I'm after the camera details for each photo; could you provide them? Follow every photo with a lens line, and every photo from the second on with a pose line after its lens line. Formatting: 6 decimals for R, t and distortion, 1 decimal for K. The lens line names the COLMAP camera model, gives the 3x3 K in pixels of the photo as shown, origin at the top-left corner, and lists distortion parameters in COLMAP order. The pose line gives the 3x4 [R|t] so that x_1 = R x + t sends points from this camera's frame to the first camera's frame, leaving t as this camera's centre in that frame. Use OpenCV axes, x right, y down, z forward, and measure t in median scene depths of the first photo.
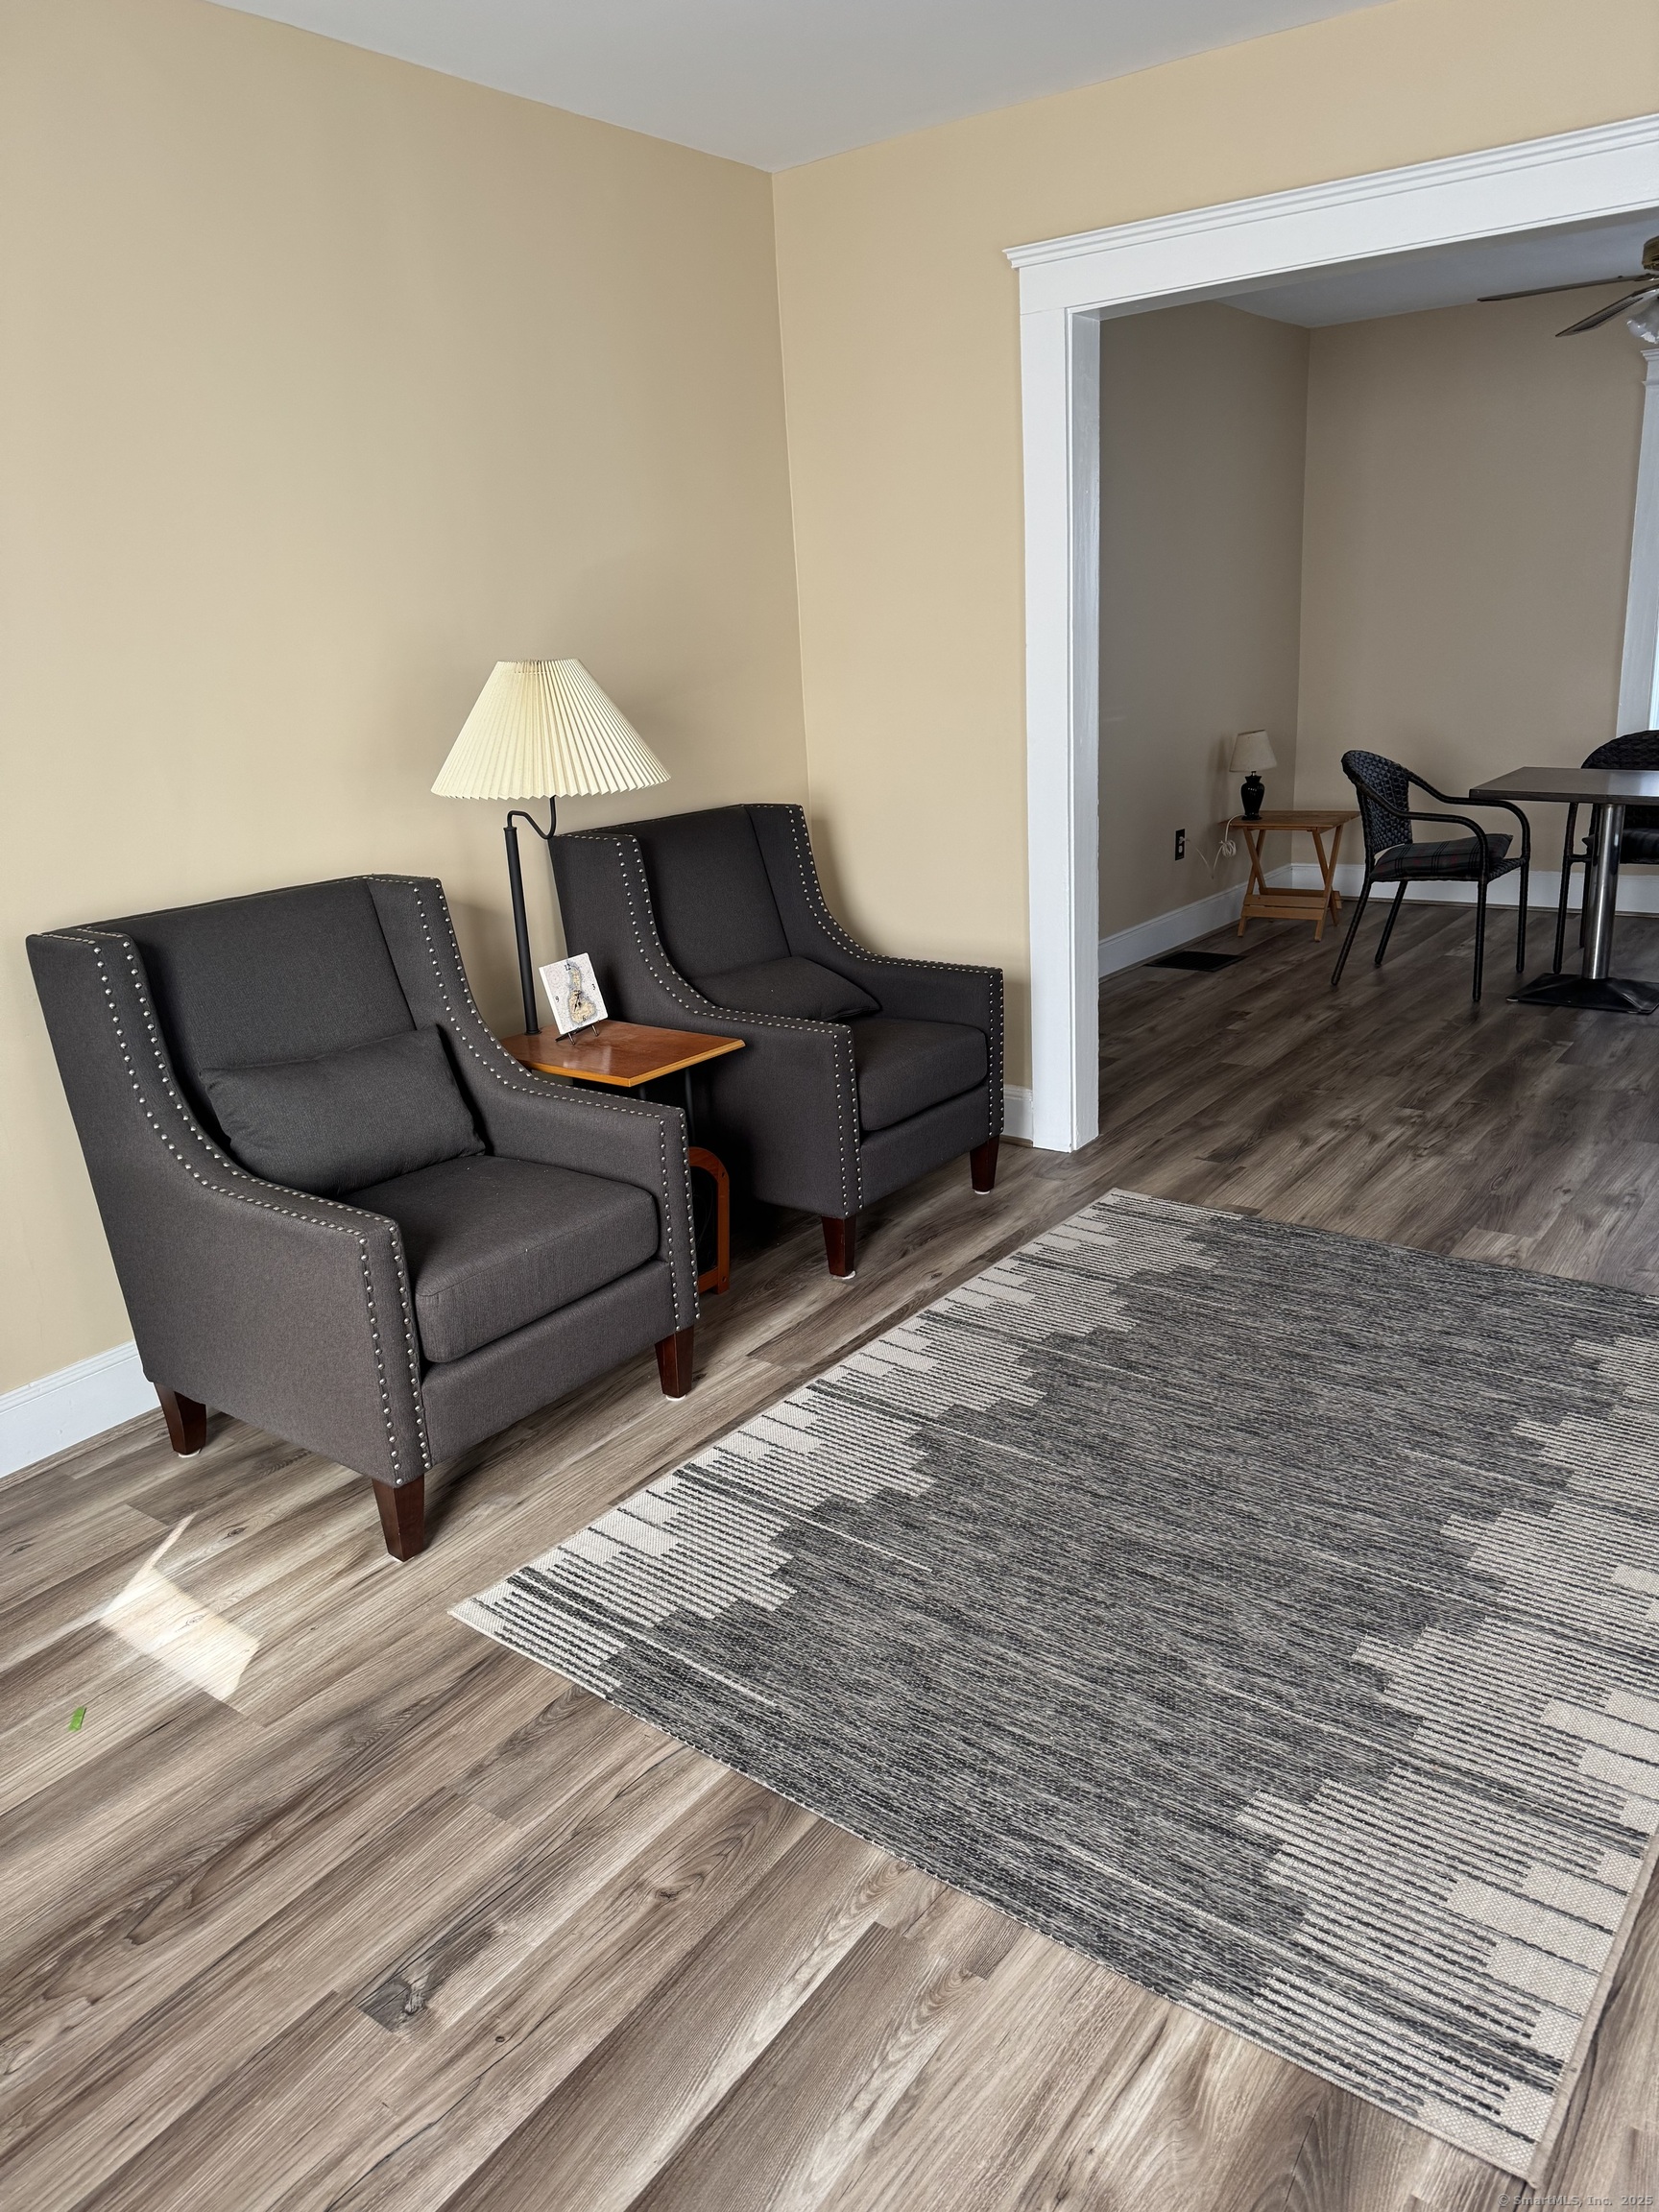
lens RADIAL K [[1549.2, 0, 829.5], [0, 1549.2, 1106.0], [0, 0, 1]] dist [0.069097, -0.087165]
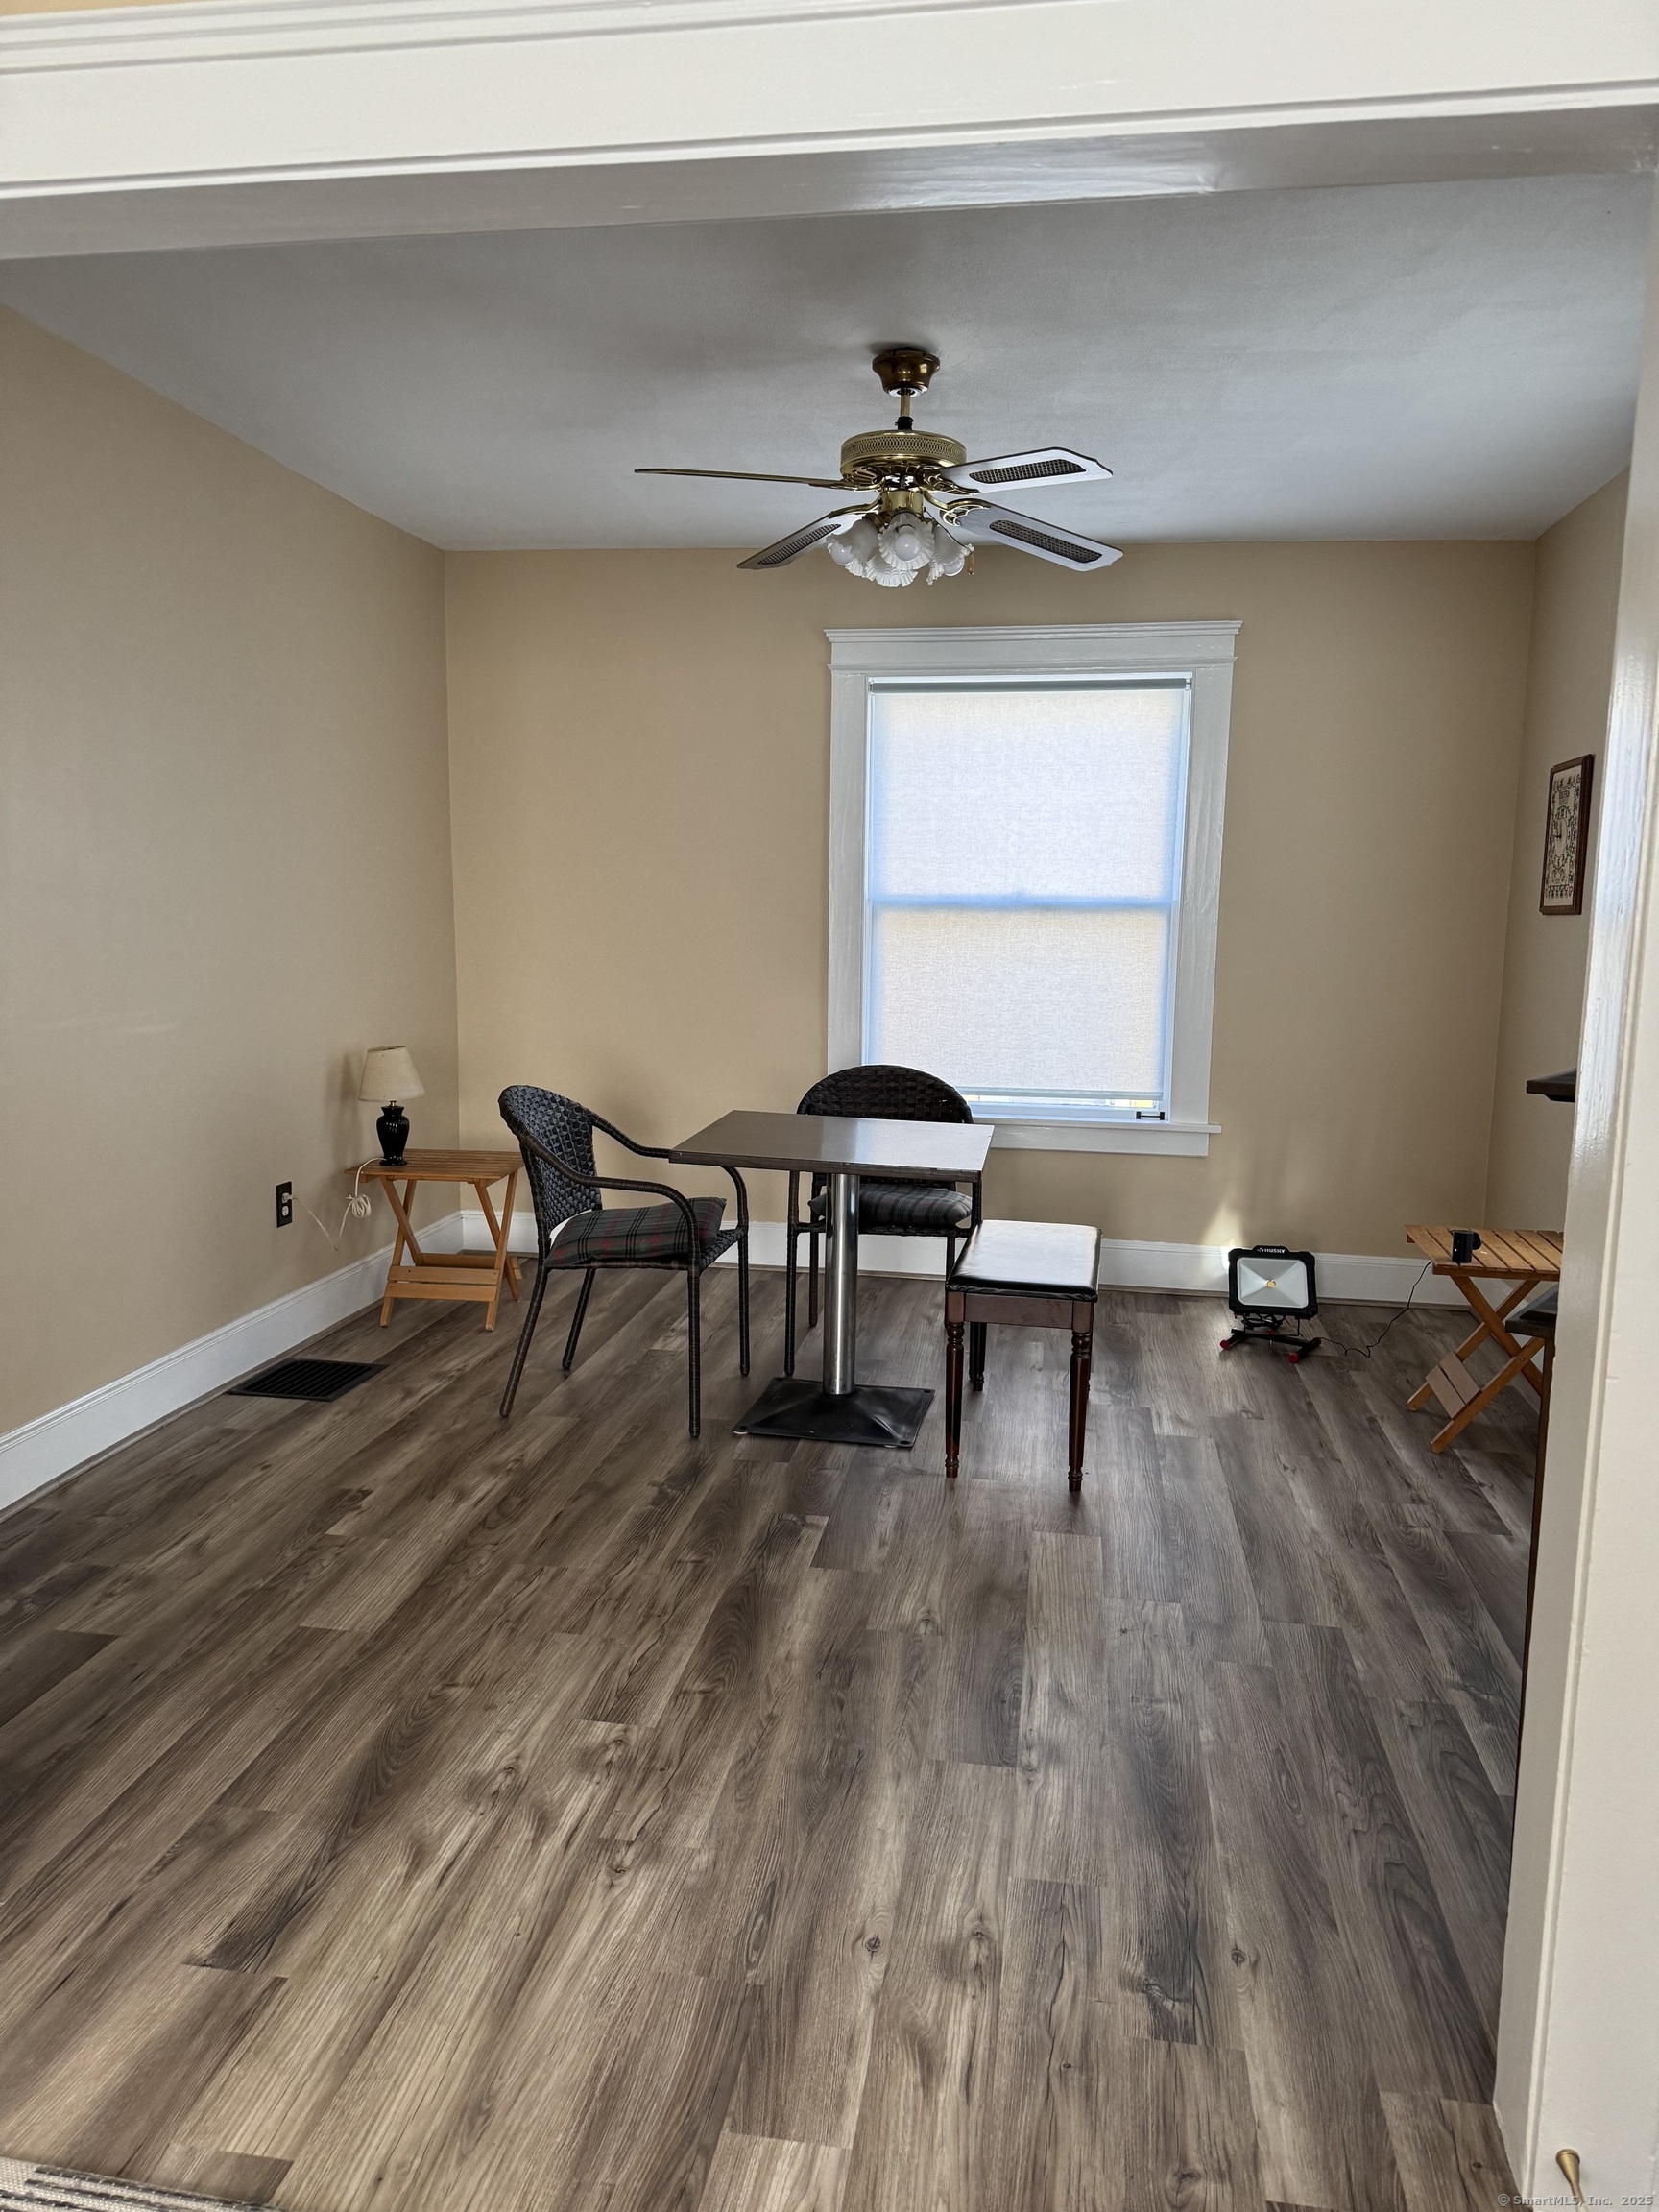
lens RADIAL K [[1515.9, 0, 817.6], [0, 1515.9, 1137.0], [0, 0, 1]] dist [0.089589, -0.129700]
pose [[0.887560, -0.000724, 0.460691, 0.252413], [0.069606, 0.988729, -0.132549, -0.188980], [-0.455403, 0.149712, 0.877607, 0.604132]]
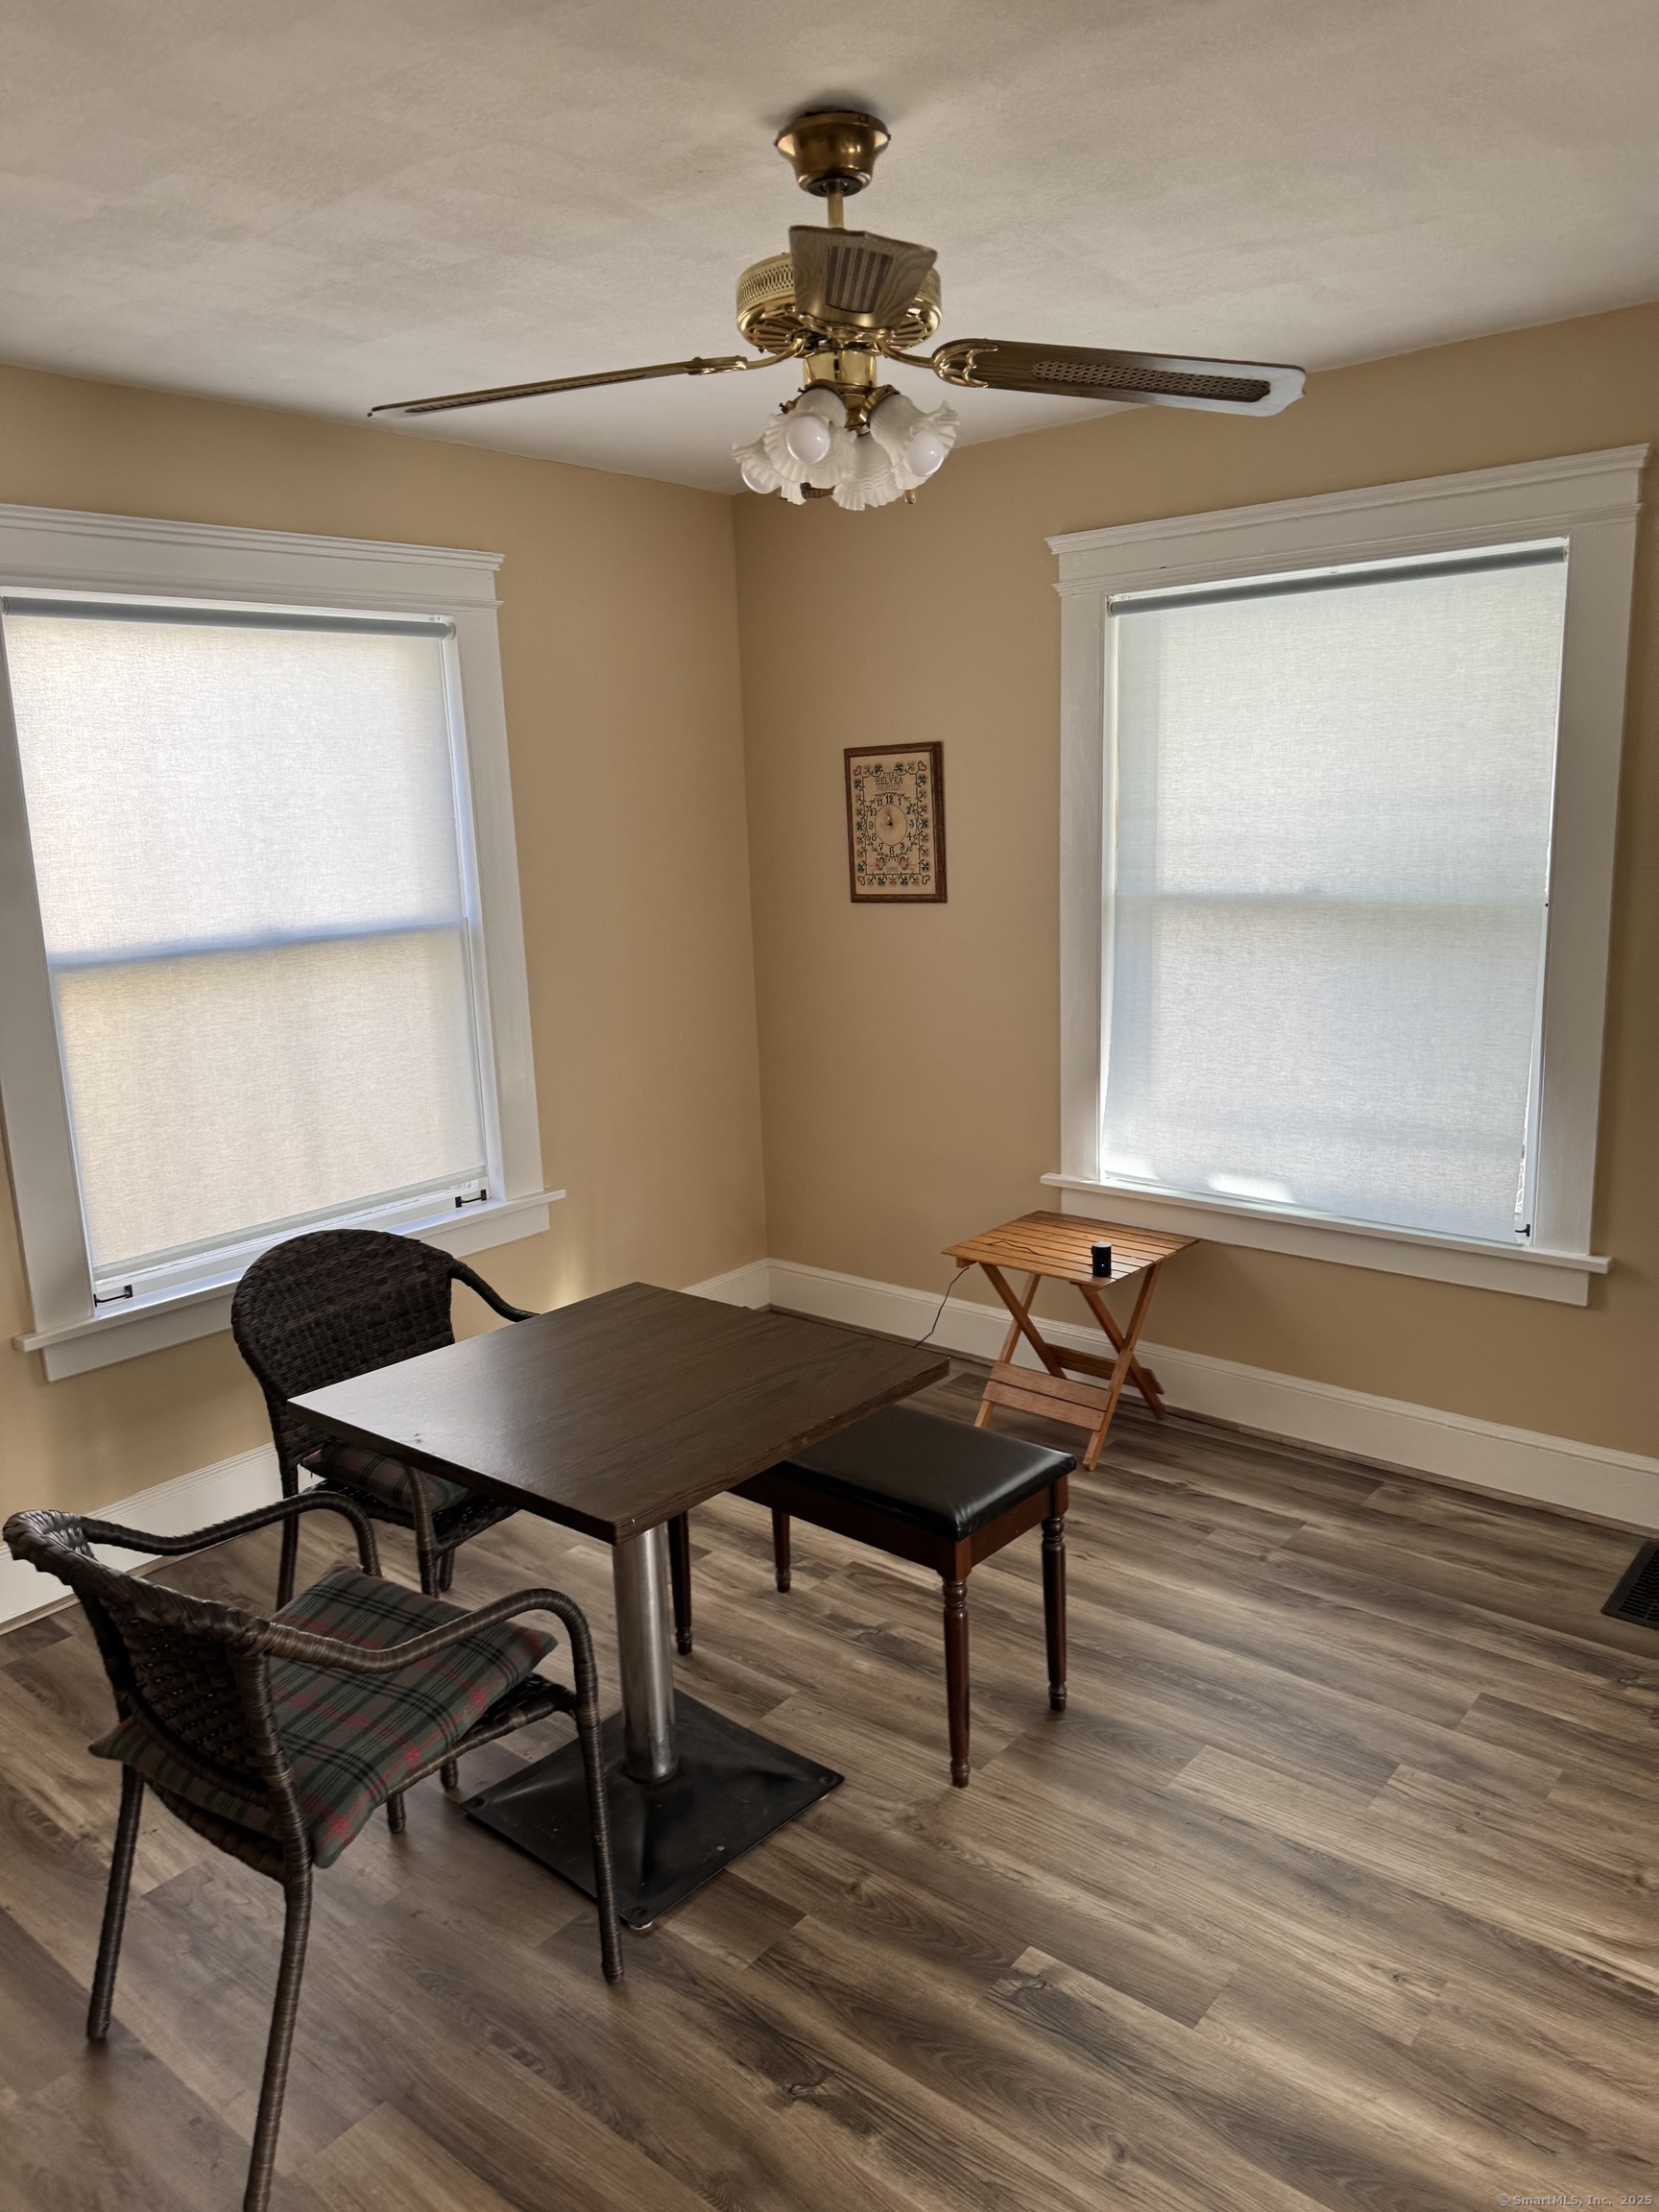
lens RADIAL K [[1549.2, 0, 829.5], [0, 1549.2, 1106.0], [0, 0, 1]] dist [0.069097, -0.087165]
pose [[0.059439, -0.144802, 0.987674, 0.089005], [0.323437, 0.938841, 0.118178, -0.549191], [-0.944381, 0.312425, 0.102638, 1.488358]]
